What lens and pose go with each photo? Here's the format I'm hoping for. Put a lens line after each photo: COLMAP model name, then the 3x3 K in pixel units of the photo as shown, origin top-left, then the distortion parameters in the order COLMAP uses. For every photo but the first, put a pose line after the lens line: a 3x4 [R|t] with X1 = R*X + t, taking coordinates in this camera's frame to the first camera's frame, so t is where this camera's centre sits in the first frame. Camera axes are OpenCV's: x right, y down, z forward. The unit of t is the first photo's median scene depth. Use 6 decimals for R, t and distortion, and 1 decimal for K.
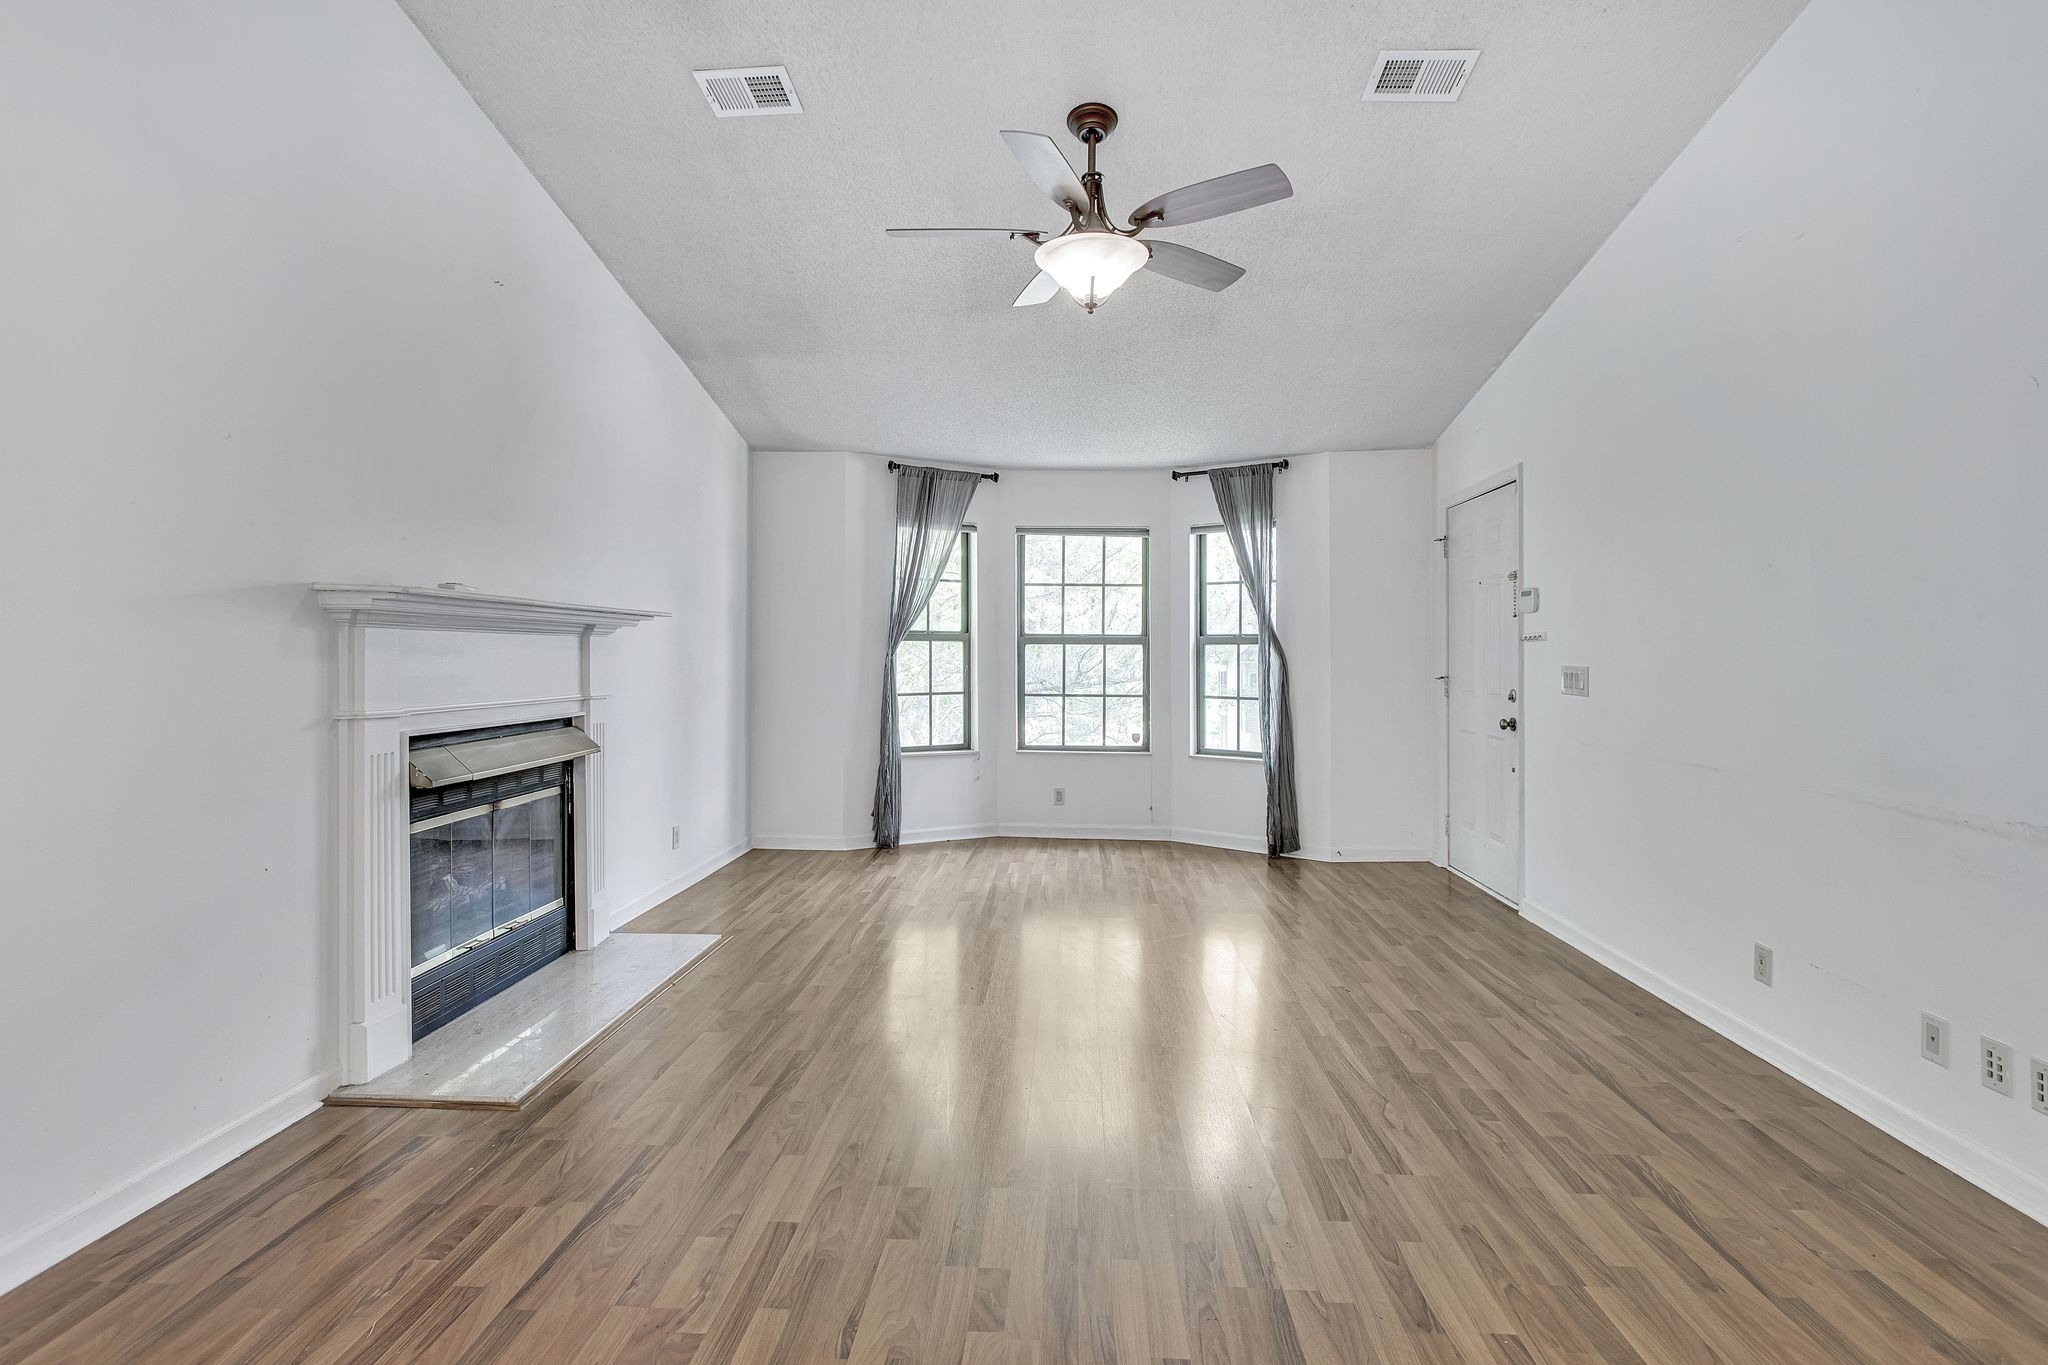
lens RADIAL K [[982.0, 0, 1029.5], [0, 982.0, 678.7], [0, 0, 1]] dist [-0.002496, 0.000625]
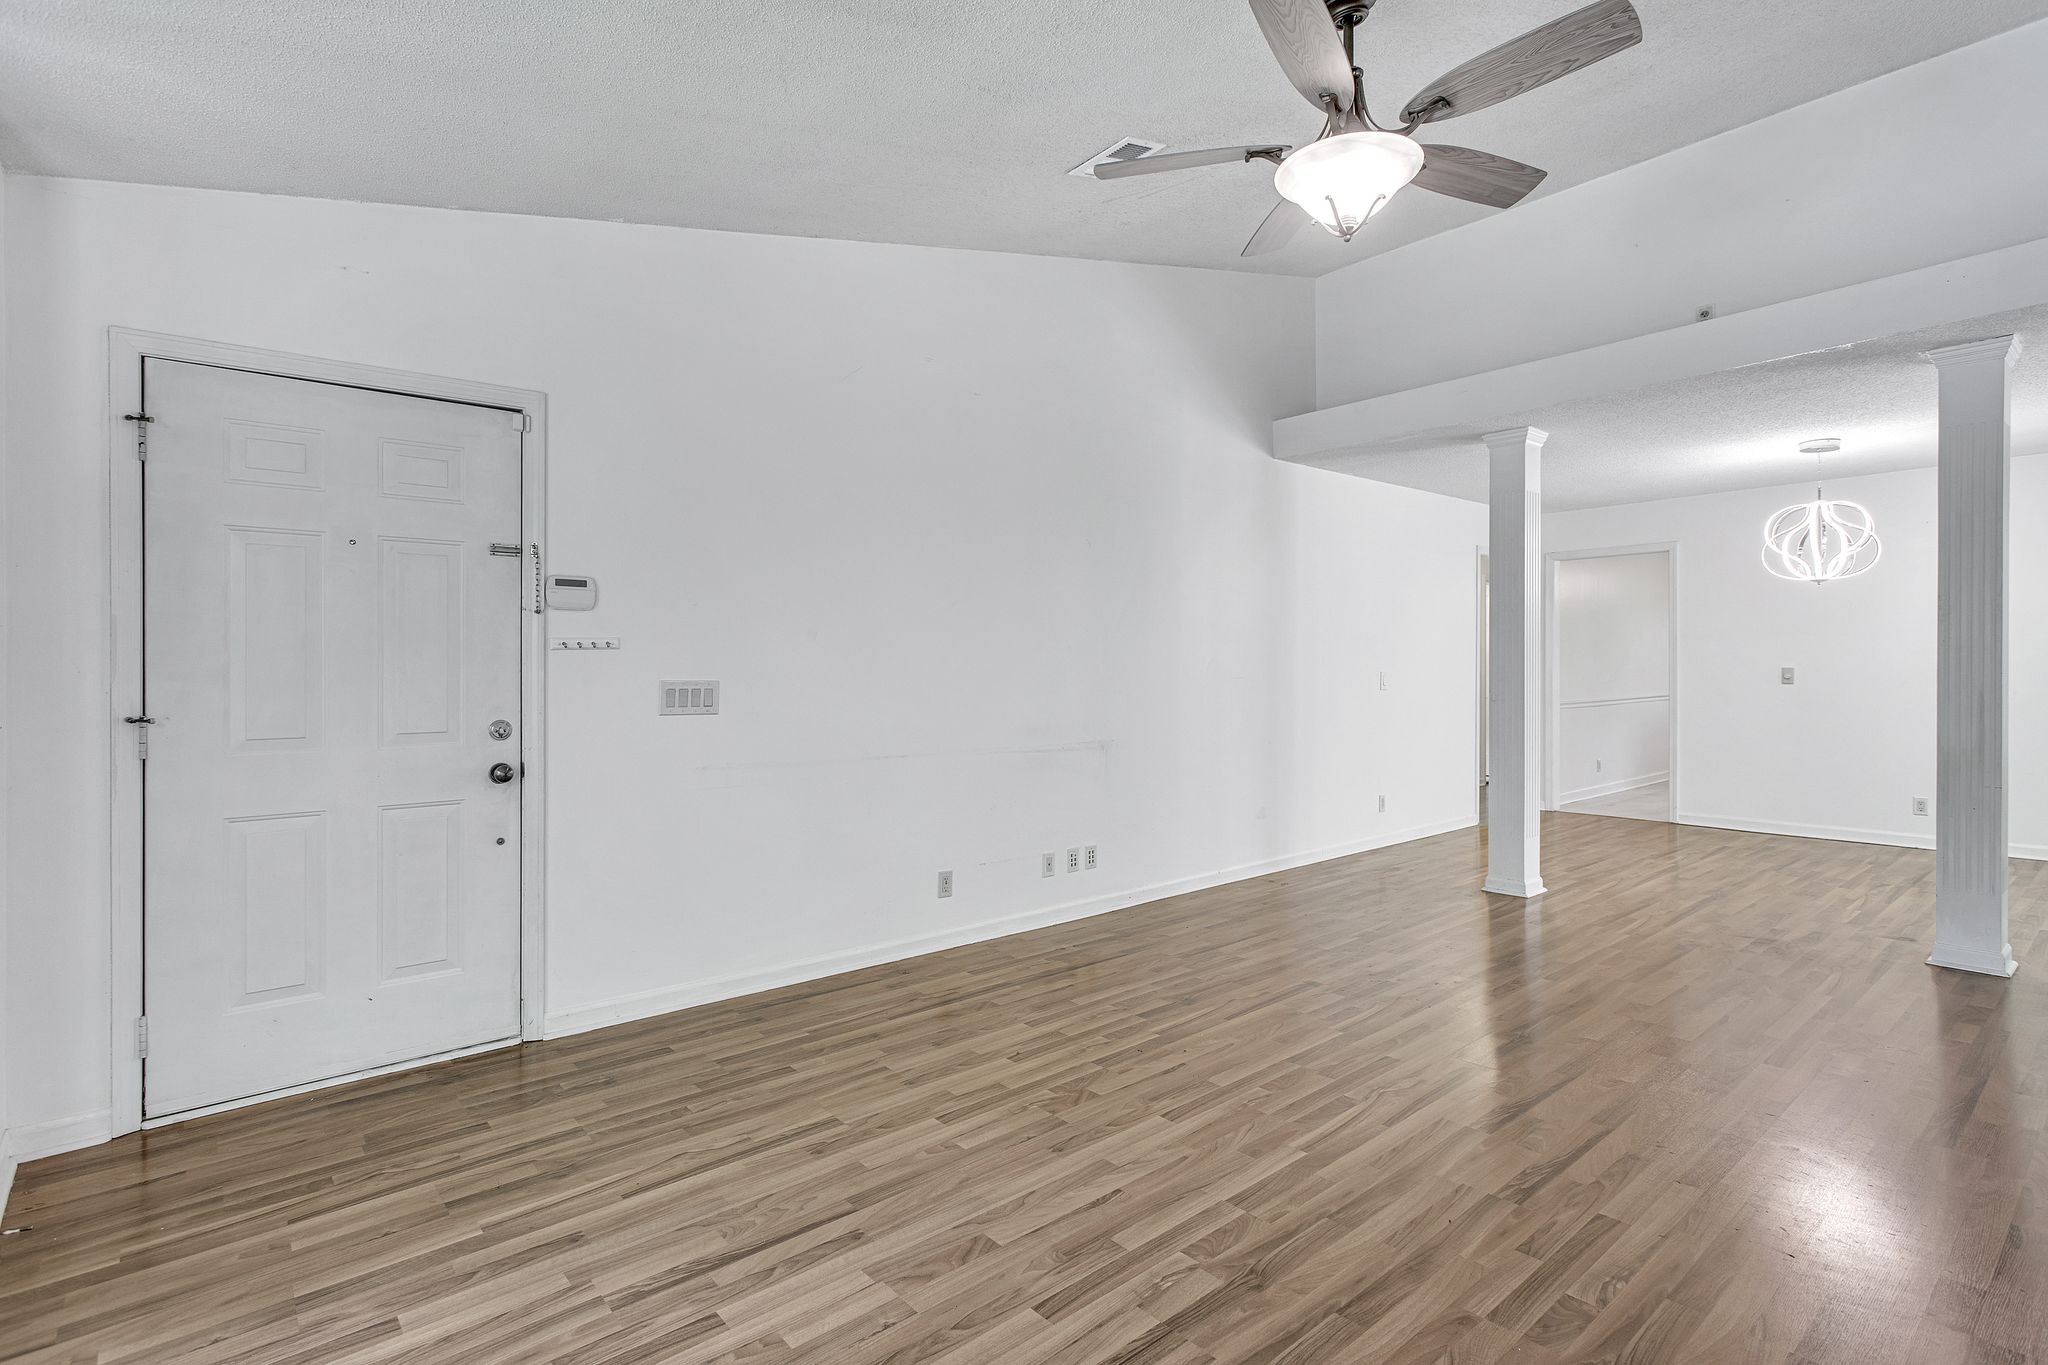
lens RADIAL K [[982.0, 0, 1022.1], [0, 982.0, 685.1], [0, 0, 1]] dist [-0.002496, 0.000625]
pose [[-0.681976, -0.013273, 0.731254, -0.352255], [0.017416, 0.999257, 0.034380, -0.043938], [-0.731168, 0.036182, -0.681238, 1.785716]]
